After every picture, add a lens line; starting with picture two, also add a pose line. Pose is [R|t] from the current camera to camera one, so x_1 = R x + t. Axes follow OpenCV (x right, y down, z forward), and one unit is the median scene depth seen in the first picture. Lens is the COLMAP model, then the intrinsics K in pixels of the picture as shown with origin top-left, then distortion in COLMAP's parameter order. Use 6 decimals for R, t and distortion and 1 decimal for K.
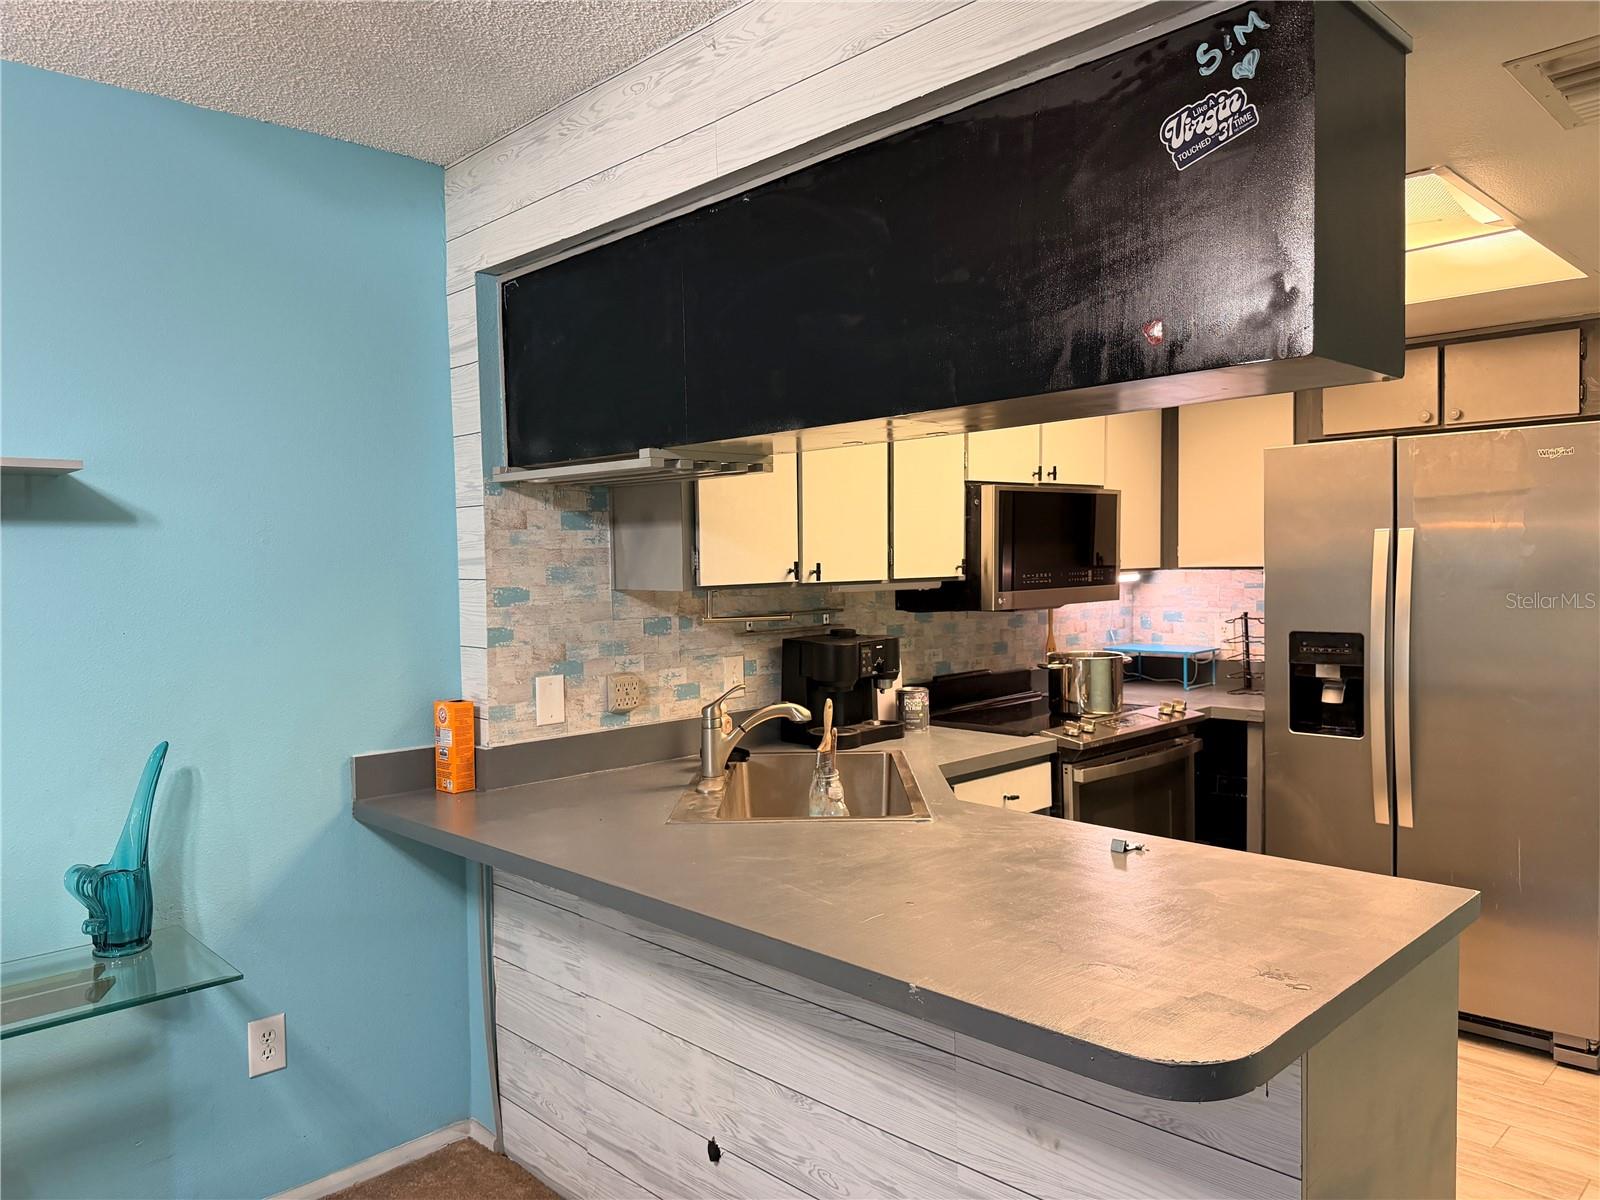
lens RADIAL K [[1123.9, 0, 815.1], [0, 1123.9, 606.5], [0, 0, 1]] dist [0.027353, -0.042341]
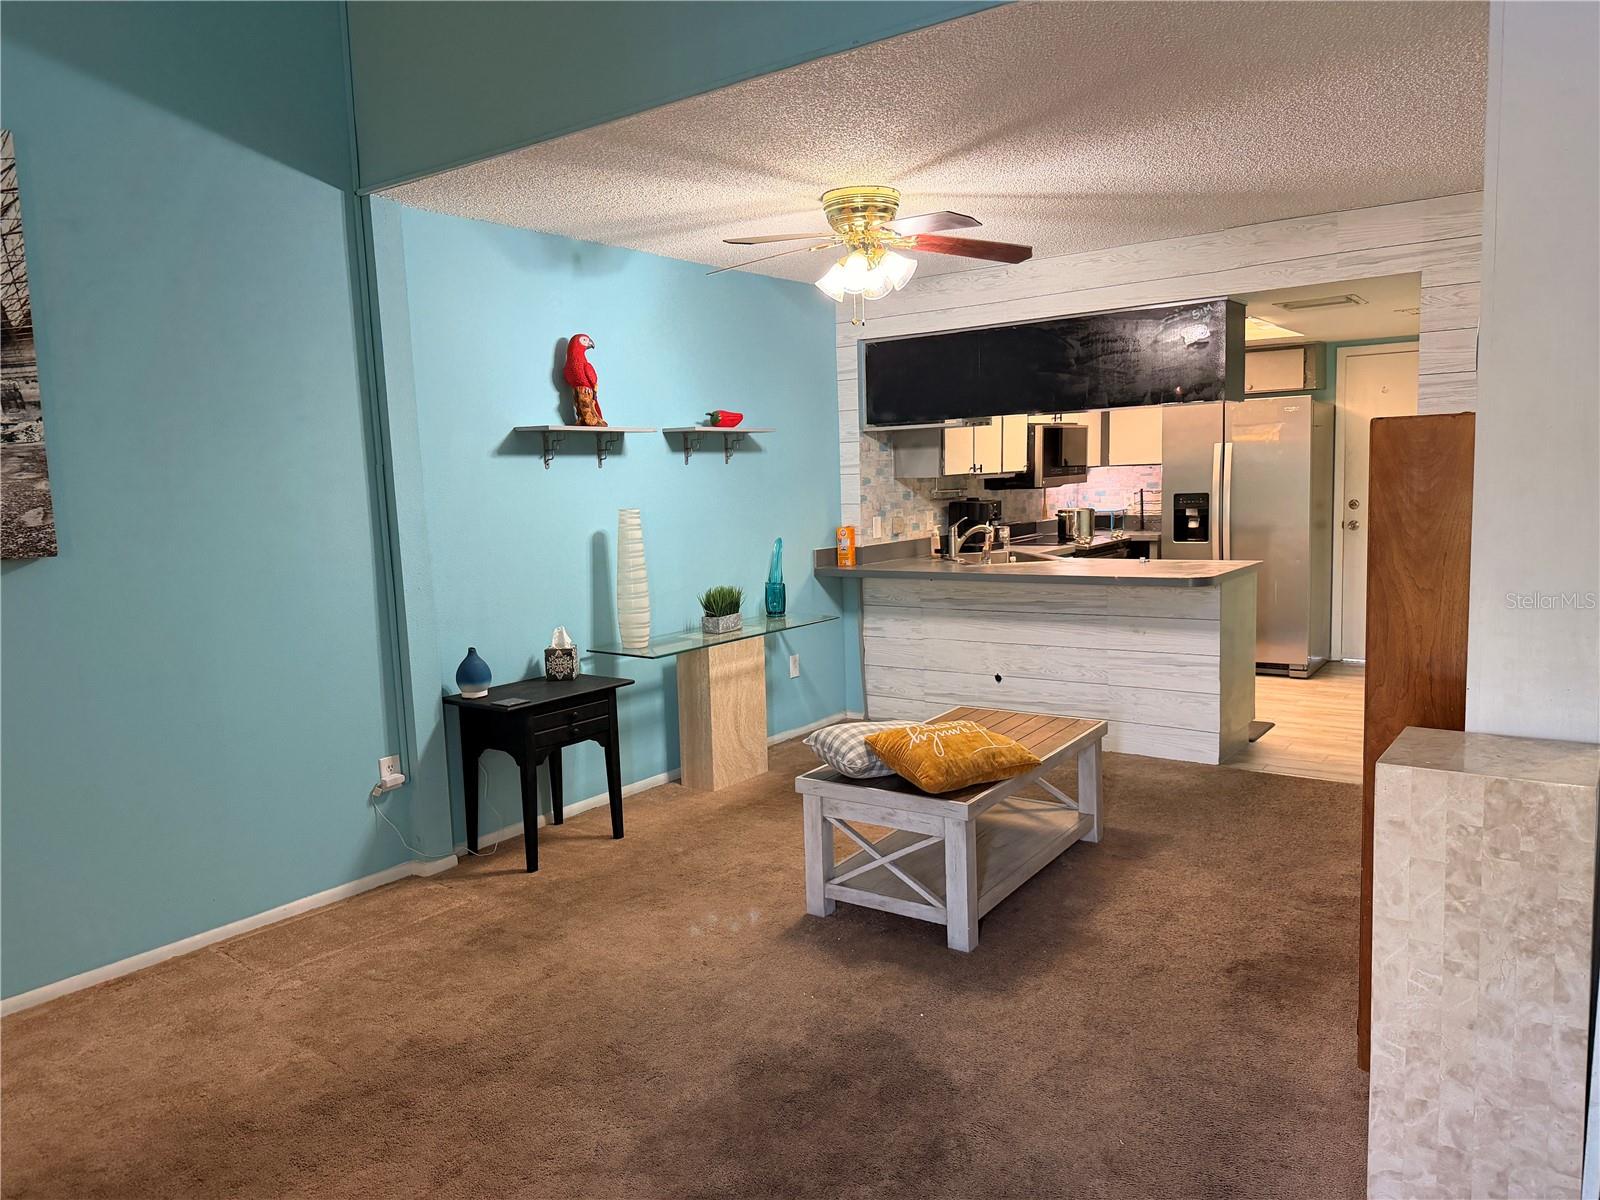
lens RADIAL K [[1079.5, 0, 791.0], [0, 1079.5, 610.2], [0, 0, 1]] dist [0.005329, -0.017294]
pose [[0.990881, -0.039310, 0.128875, -0.618782], [0.028998, 0.996297, 0.080936, 0.060919], [-0.131580, -0.076460, 0.988352, -1.015759]]
